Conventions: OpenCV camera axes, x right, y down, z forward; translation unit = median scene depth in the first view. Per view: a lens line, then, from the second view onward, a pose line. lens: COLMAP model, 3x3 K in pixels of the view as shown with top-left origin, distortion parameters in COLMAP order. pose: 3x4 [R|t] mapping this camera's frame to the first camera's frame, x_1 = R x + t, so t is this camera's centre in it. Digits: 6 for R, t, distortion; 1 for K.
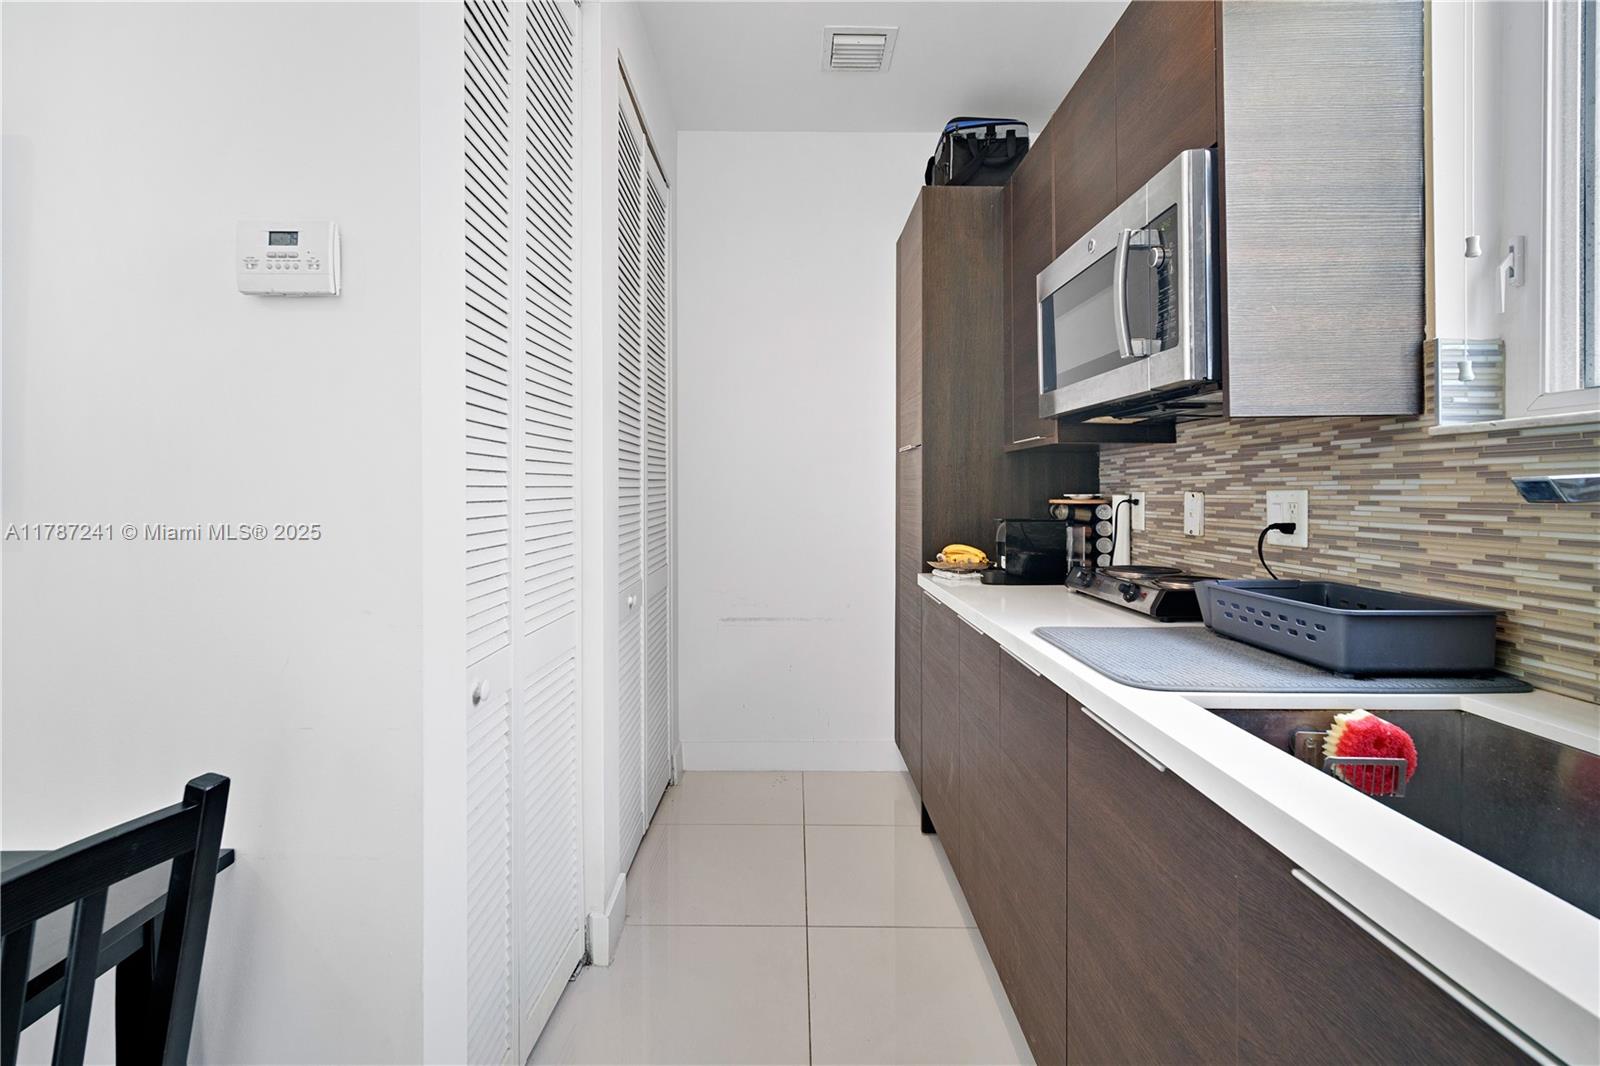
lens RADIAL K [[709.3, 0, 796.2], [0, 709.3, 492.6], [0, 0, 1]] dist [-0.000295, -0.000001]
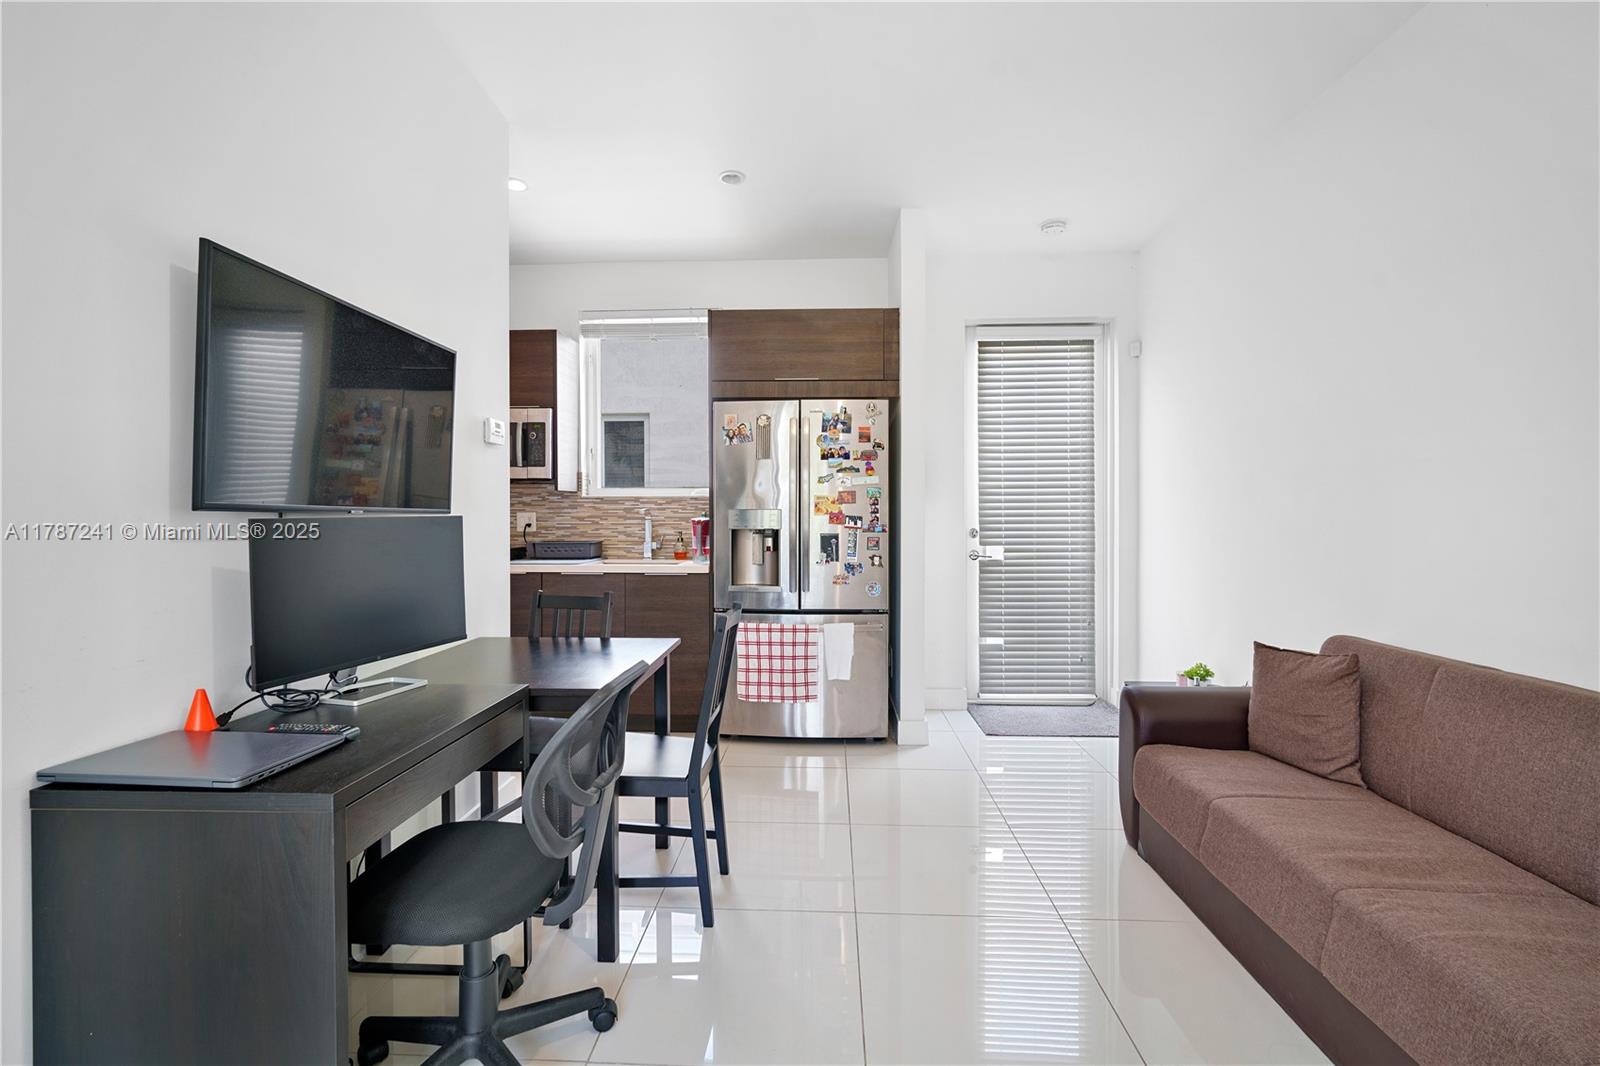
lens RADIAL K [[703.1, 0, 786.0], [0, 703.1, 519.3], [0, 0, 1]] dist [-0.001294, 0.000636]
pose [[0.057633, -0.008550, 0.998301, -1.973167], [0.003858, 0.999958, 0.008342, 0.005077], [-0.998330, 0.003370, 0.057663, -0.208476]]
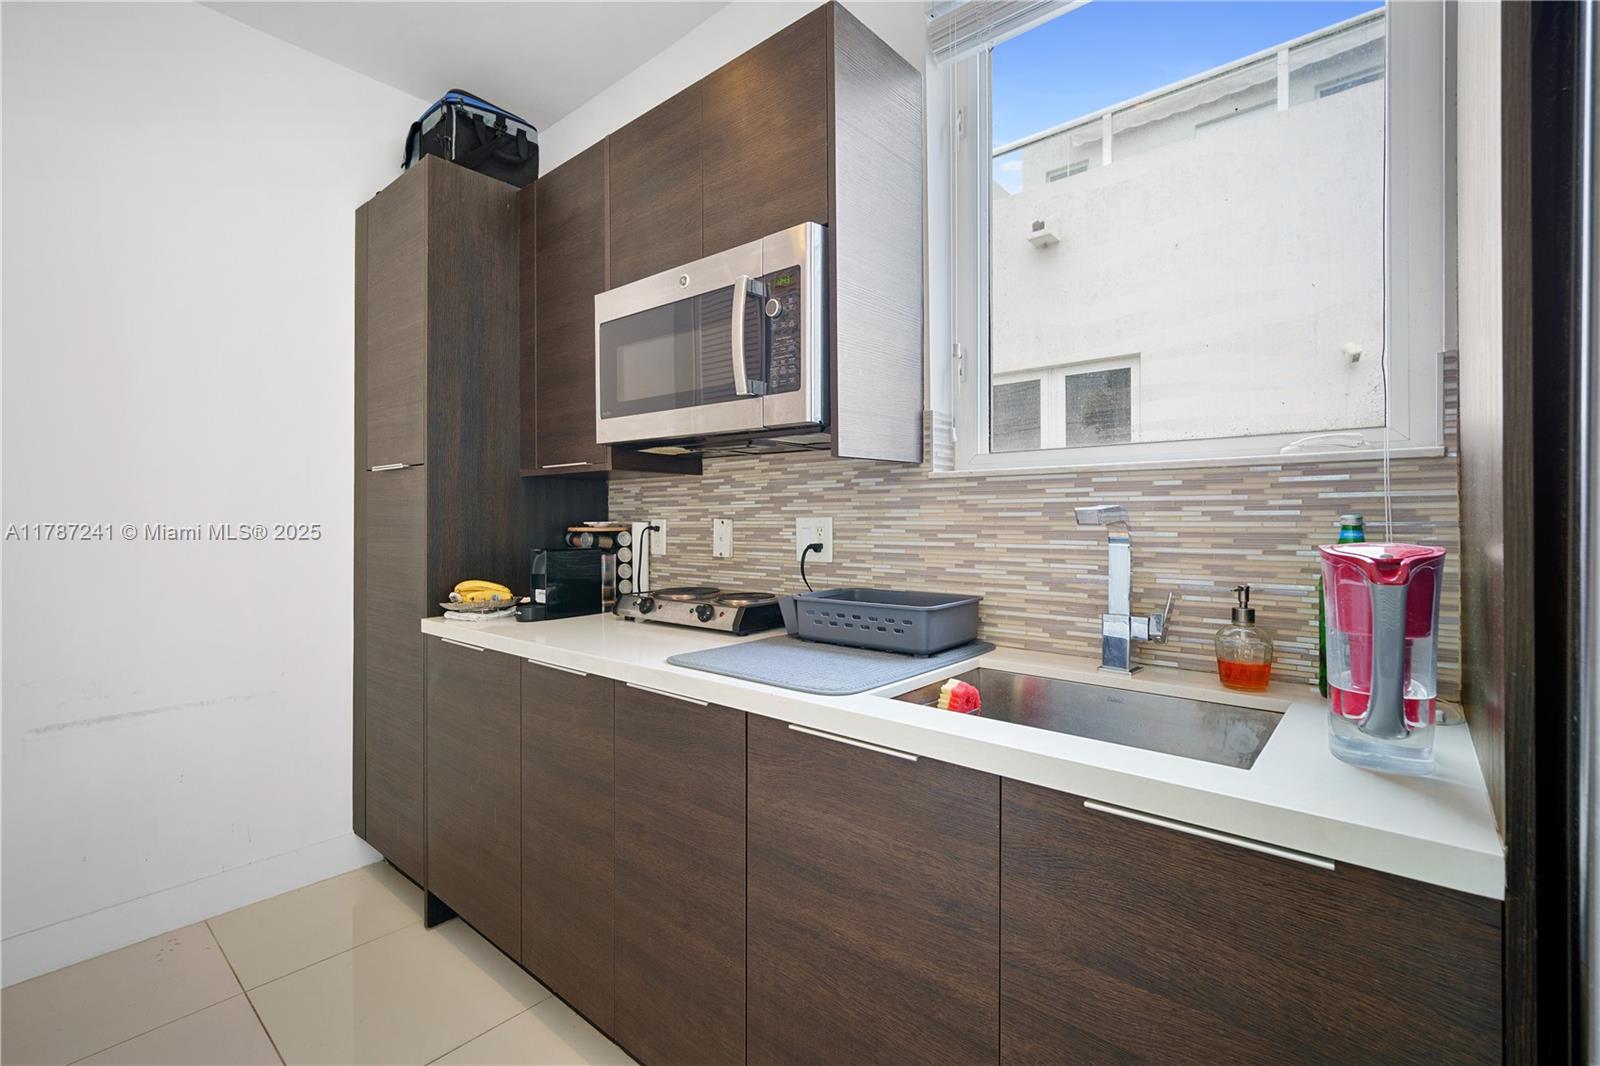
lens RADIAL K [[703.1, 0, 786.0], [0, 703.1, 519.3], [0, 0, 1]] dist [-0.001294, 0.000636]
pose [[0.660167, -0.005255, 0.751100, -0.249978], [0.005961, 0.999981, 0.001756, -0.001947], [-0.751095, 0.003318, 0.660186, 0.207984]]
